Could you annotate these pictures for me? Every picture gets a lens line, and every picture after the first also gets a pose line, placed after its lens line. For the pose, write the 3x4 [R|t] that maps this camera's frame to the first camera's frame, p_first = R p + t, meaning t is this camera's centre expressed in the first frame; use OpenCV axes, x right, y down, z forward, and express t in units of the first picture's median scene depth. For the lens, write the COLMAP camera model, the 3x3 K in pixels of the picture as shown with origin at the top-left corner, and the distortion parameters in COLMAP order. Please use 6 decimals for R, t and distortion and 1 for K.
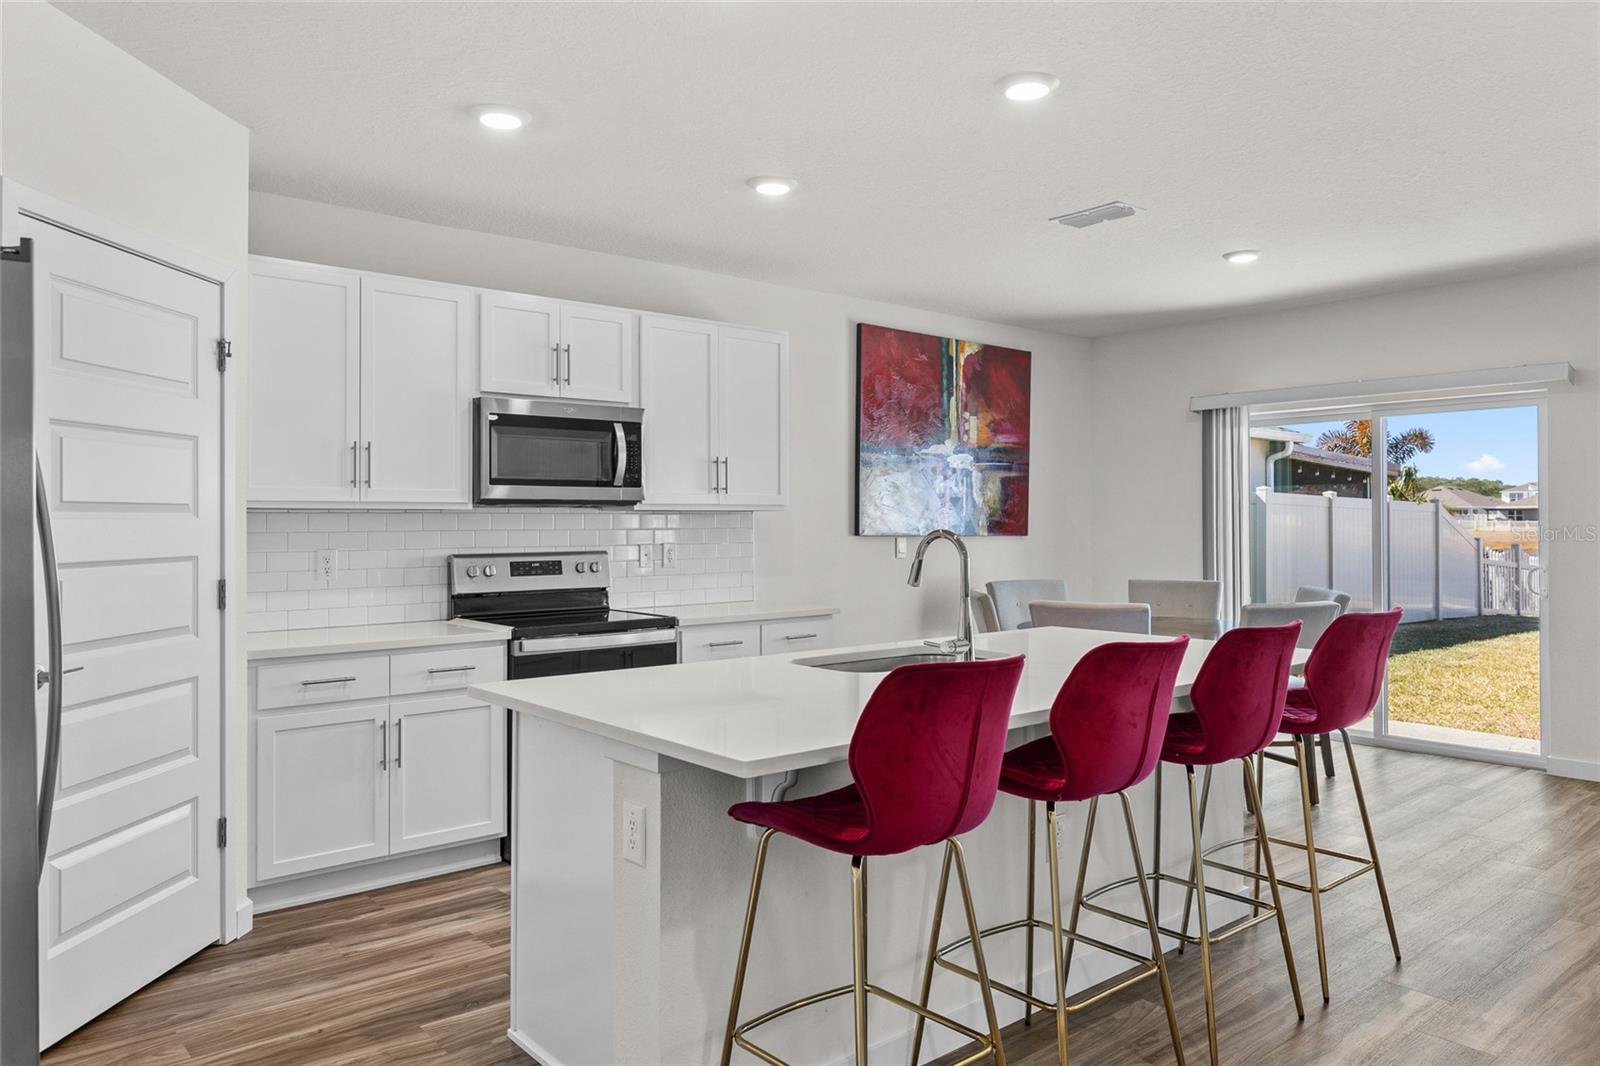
lens RADIAL K [[1106.1, 0, 821.1], [0, 1106.1, 502.5], [0, 0, 1]] dist [0.009625, 0.002343]
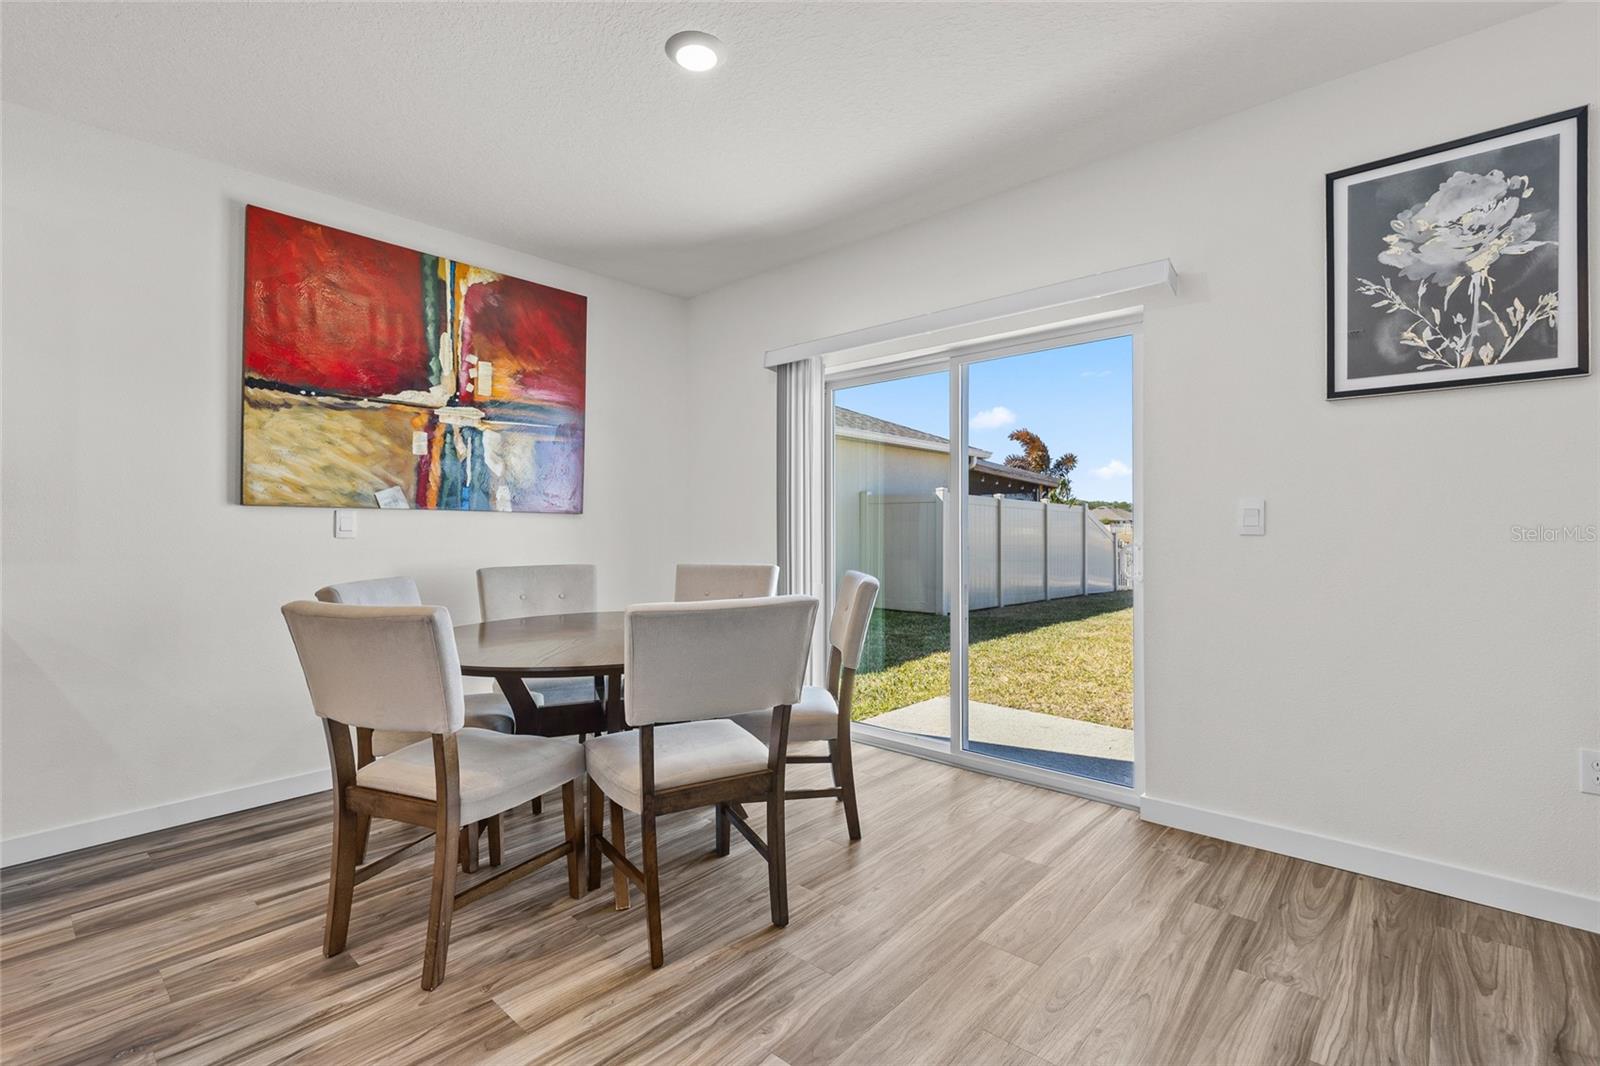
lens RADIAL K [[729.1, 0, 810.7], [0, 729.1, 522.8], [0, 0, 1]] dist [0.002100, 0.000694]
pose [[0.992140, -0.000711, 0.125131, 0.312088], [-0.000219, 0.999972, 0.007417, 0.035232], [-0.125133, -0.007387, 0.992113, 0.455423]]
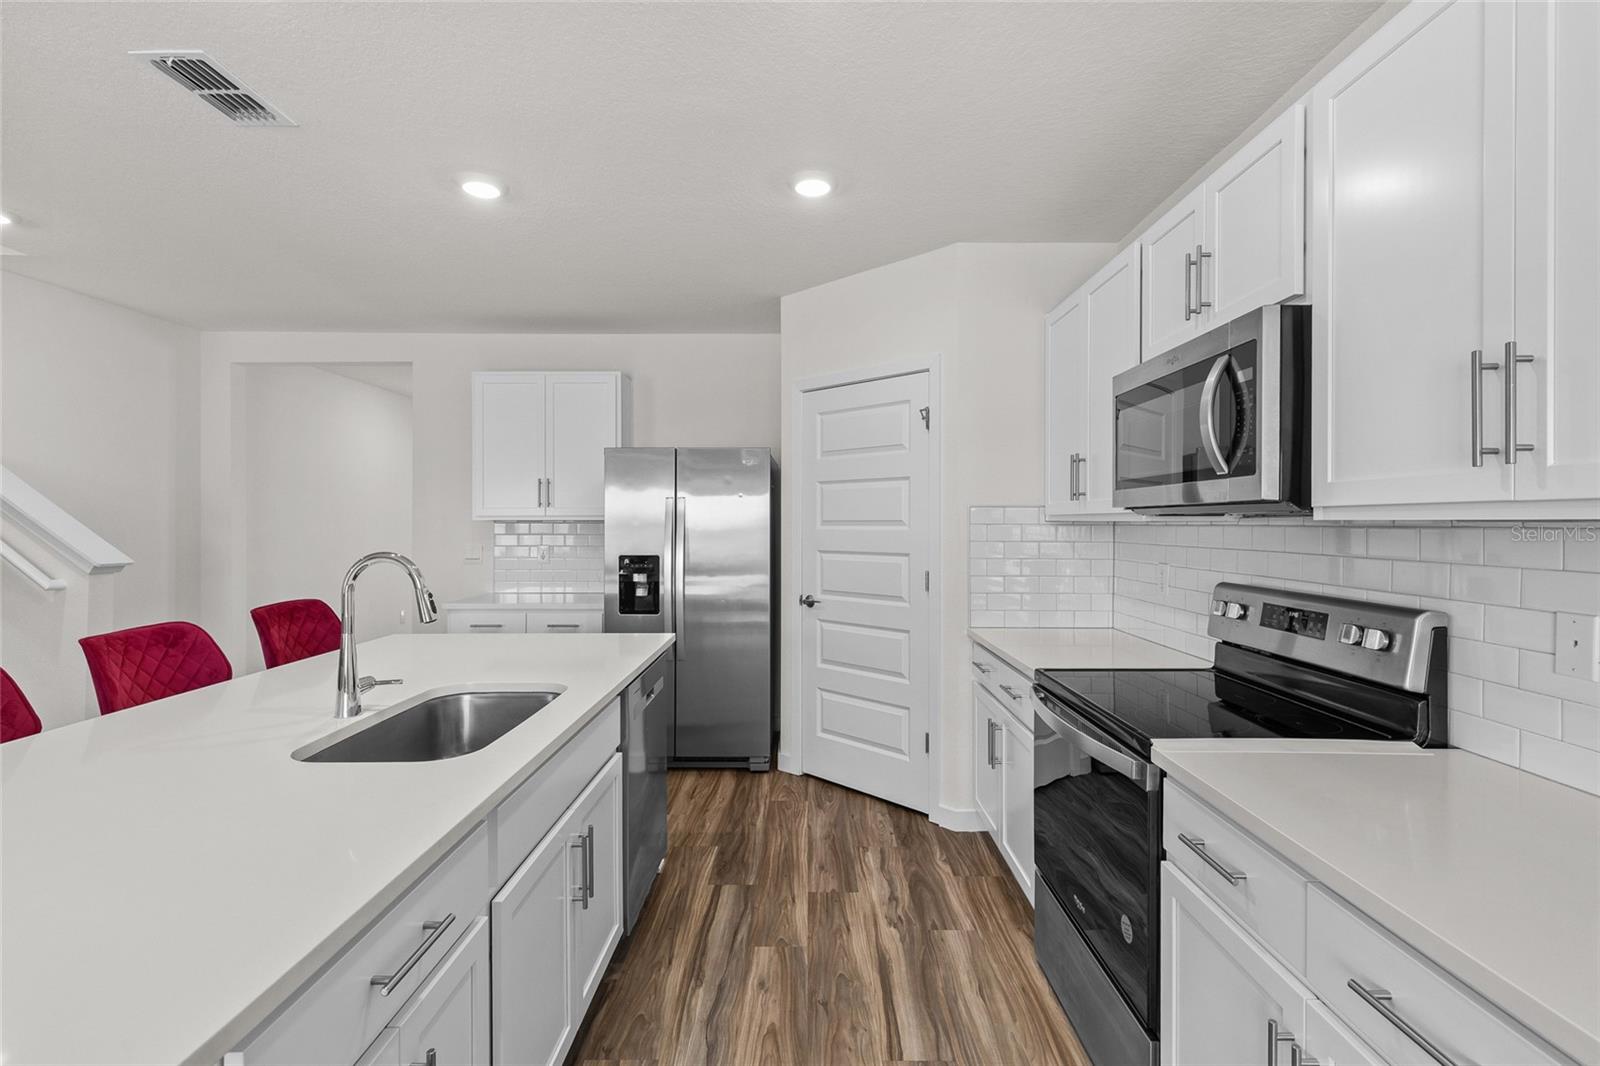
lens RADIAL K [[729.1, 0, 797.0], [0, 729.1, 519.4], [0, 0, 1]] dist [0.002100, 0.000694]
pose [[-0.660368, -0.002747, -0.750937, 0.152270], [0.008978, 0.999893, -0.011553, 0.005629], [0.750889, -0.014371, -0.660272, 0.766376]]
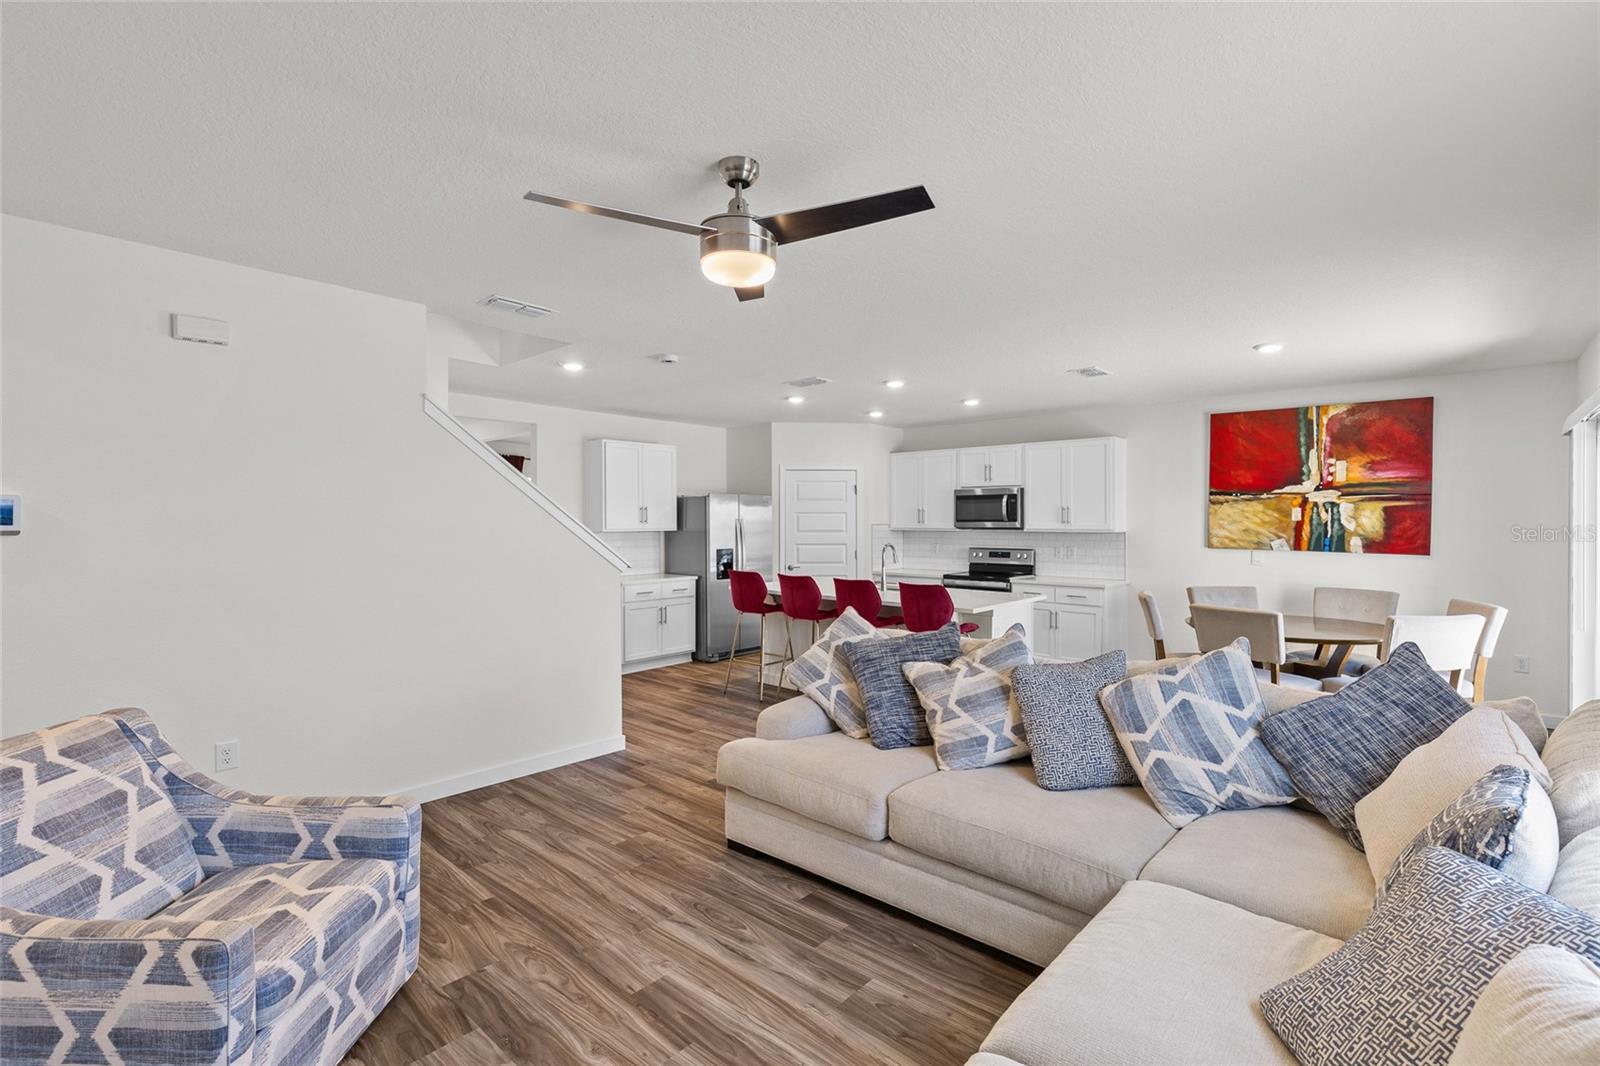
lens RADIAL K [[729.1, 0, 800.1], [0, 729.1, 526.3], [0, 0, 1]] dist [0.002100, 0.000694]
pose [[0.117382, 0.005959, -0.993069, 0.937406], [0.012487, 0.999894, 0.007476, -0.015589], [0.993008, -0.013278, 0.117295, 0.270994]]
